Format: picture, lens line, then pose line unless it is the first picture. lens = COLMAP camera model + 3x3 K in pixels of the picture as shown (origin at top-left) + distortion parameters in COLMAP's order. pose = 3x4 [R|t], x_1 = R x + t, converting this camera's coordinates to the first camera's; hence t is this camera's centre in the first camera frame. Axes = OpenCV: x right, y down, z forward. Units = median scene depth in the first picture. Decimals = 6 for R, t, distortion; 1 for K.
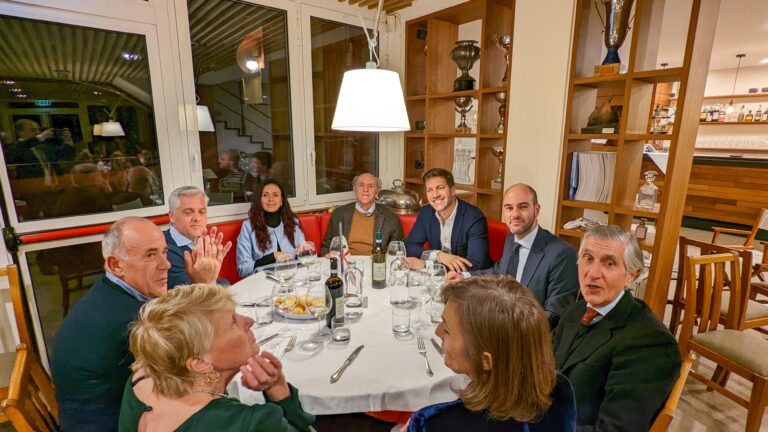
lens RADIAL K [[371.6, 0, 381.9], [0, 371.6, 220.9], [0, 0, 1]] dist [-0.027157, -0.000421]
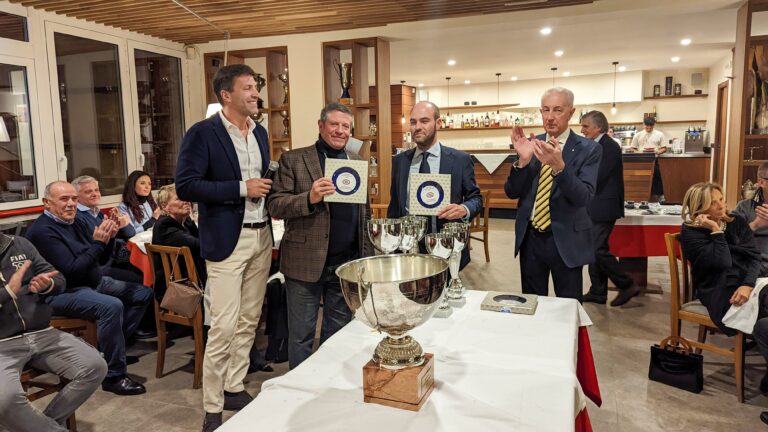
lens RADIAL K [[543.9, 0, 382.9], [0, 543.9, 210.8], [0, 0, 1]] dist [0.009619, -0.003272]
pose [[0.859530, -0.073726, 0.505739, -0.433382], [0.130238, 0.988469, -0.077249, 0.247944], [-0.494212, 0.132264, 0.859221, -0.939690]]
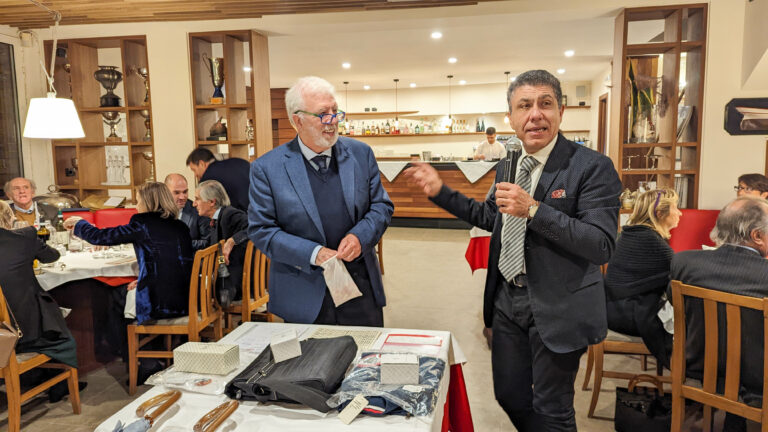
lens RADIAL K [[535.2, 0, 402.0], [0, 535.2, 217.6], [0, 0, 1]] dist [0.060611, -0.084472]
pose [[0.743338, -0.086883, 0.663250, -0.268067], [0.157580, 0.986368, -0.047398, 0.230551], [-0.650091, 0.139748, 0.746895, -0.859667]]
